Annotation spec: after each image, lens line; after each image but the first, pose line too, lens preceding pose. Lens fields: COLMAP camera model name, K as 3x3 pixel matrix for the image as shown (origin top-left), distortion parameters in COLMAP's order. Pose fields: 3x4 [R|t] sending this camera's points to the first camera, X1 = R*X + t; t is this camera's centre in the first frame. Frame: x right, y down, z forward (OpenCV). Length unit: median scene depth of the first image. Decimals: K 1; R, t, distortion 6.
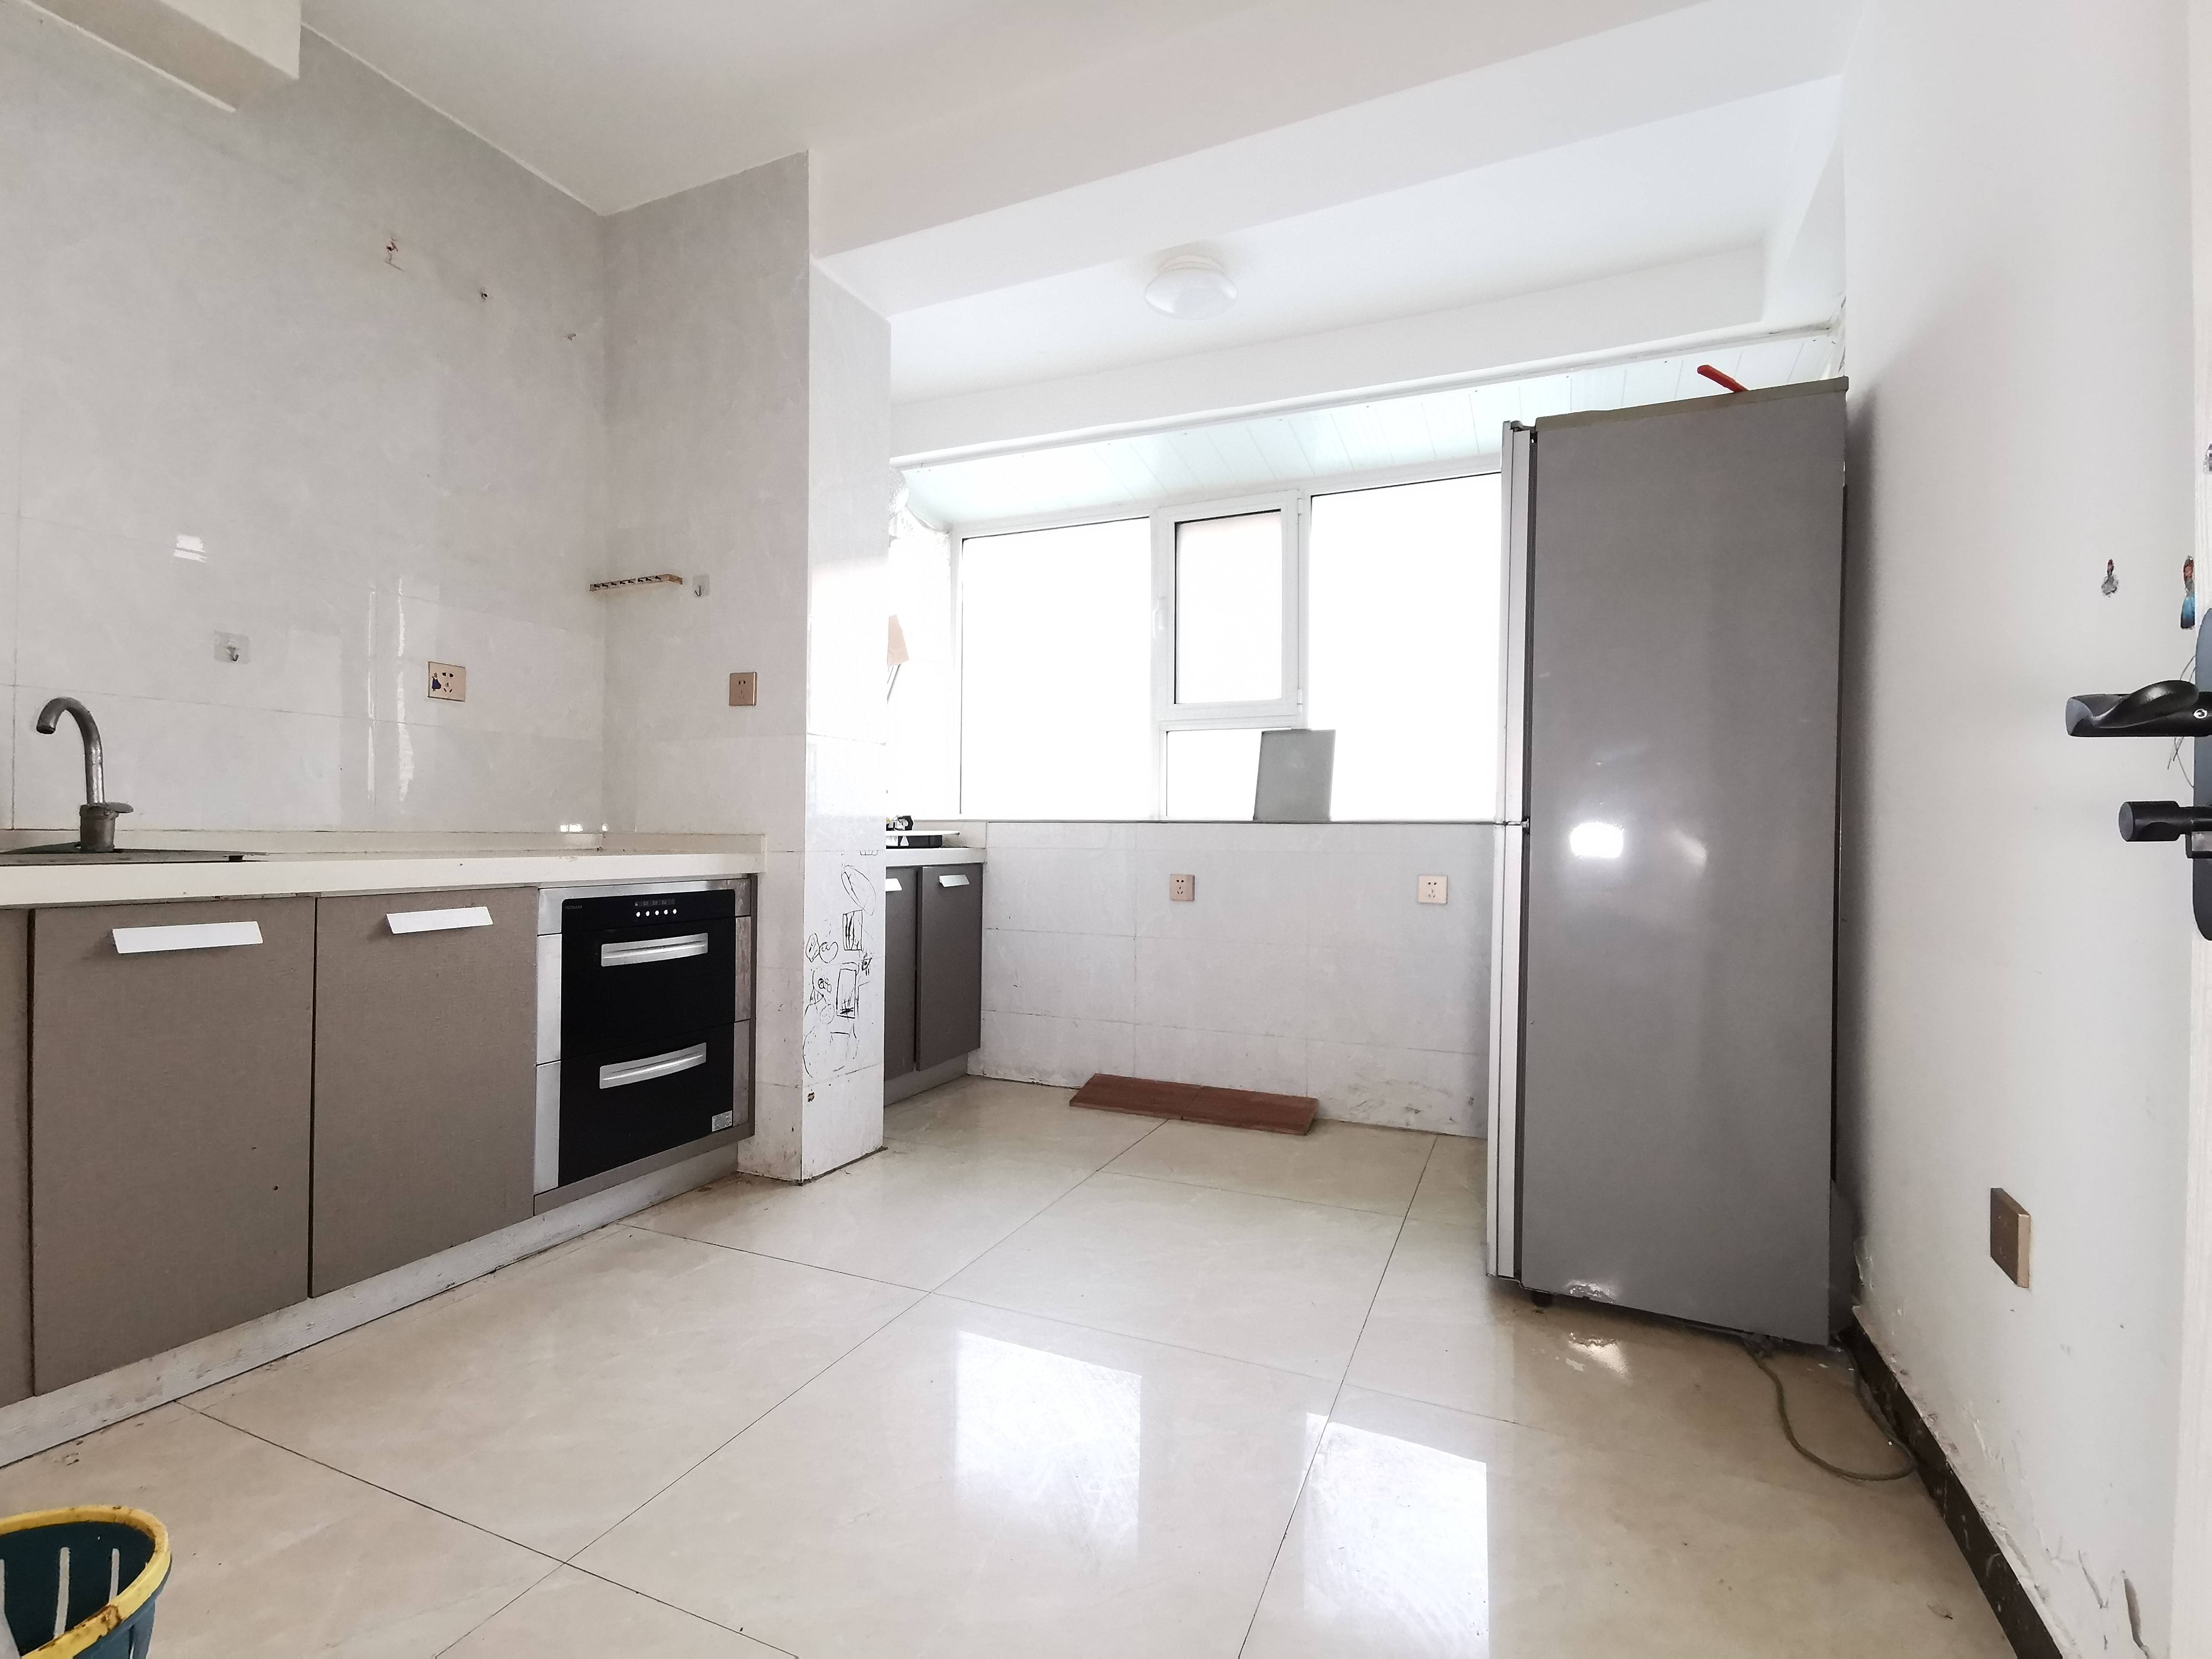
lens RADIAL K [[1044.3, 0, 1097.9], [0, 1044.3, 835.6], [0, 0, 1]] dist [0.013399, -0.000475]
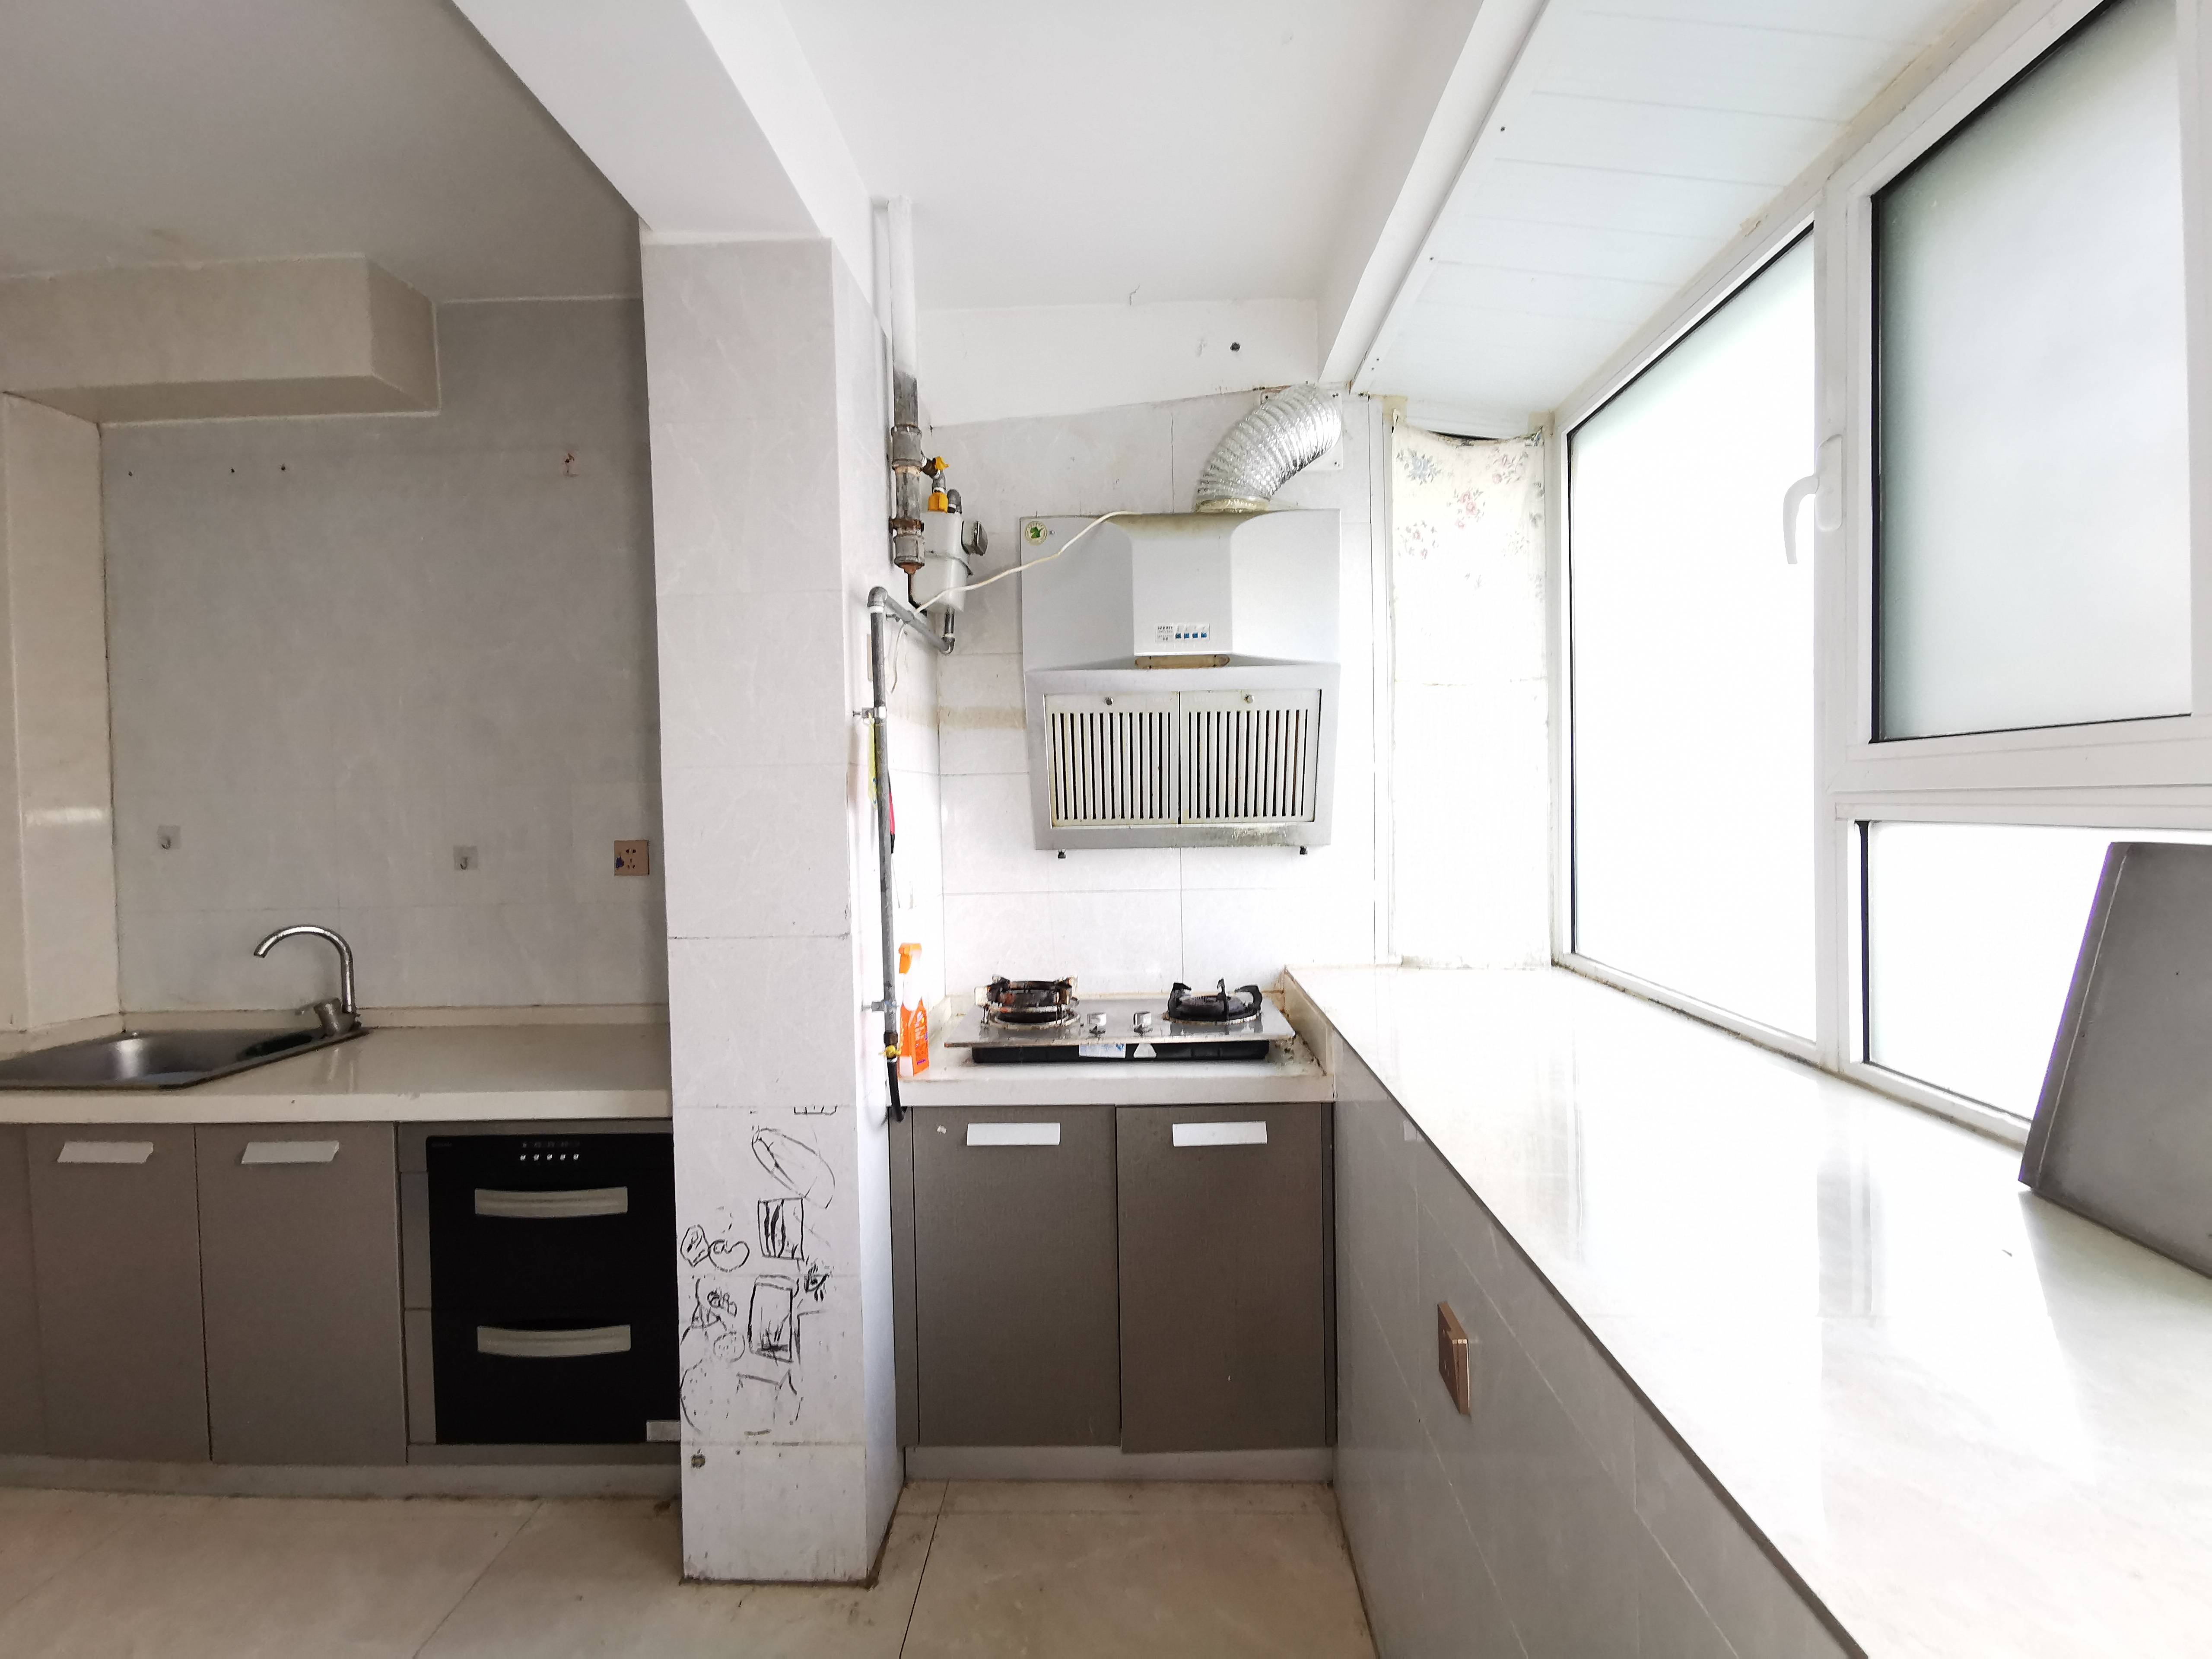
lens RADIAL K [[1044.3, 0, 1106.0], [0, 1044.3, 823.5], [0, 0, 1]] dist [0.013399, -0.000475]
pose [[0.376587, 0.003047, -0.926376, 0.458009], [0.025027, 0.999596, 0.013462, -0.169504], [0.926043, -0.028254, 0.376359, 0.969906]]
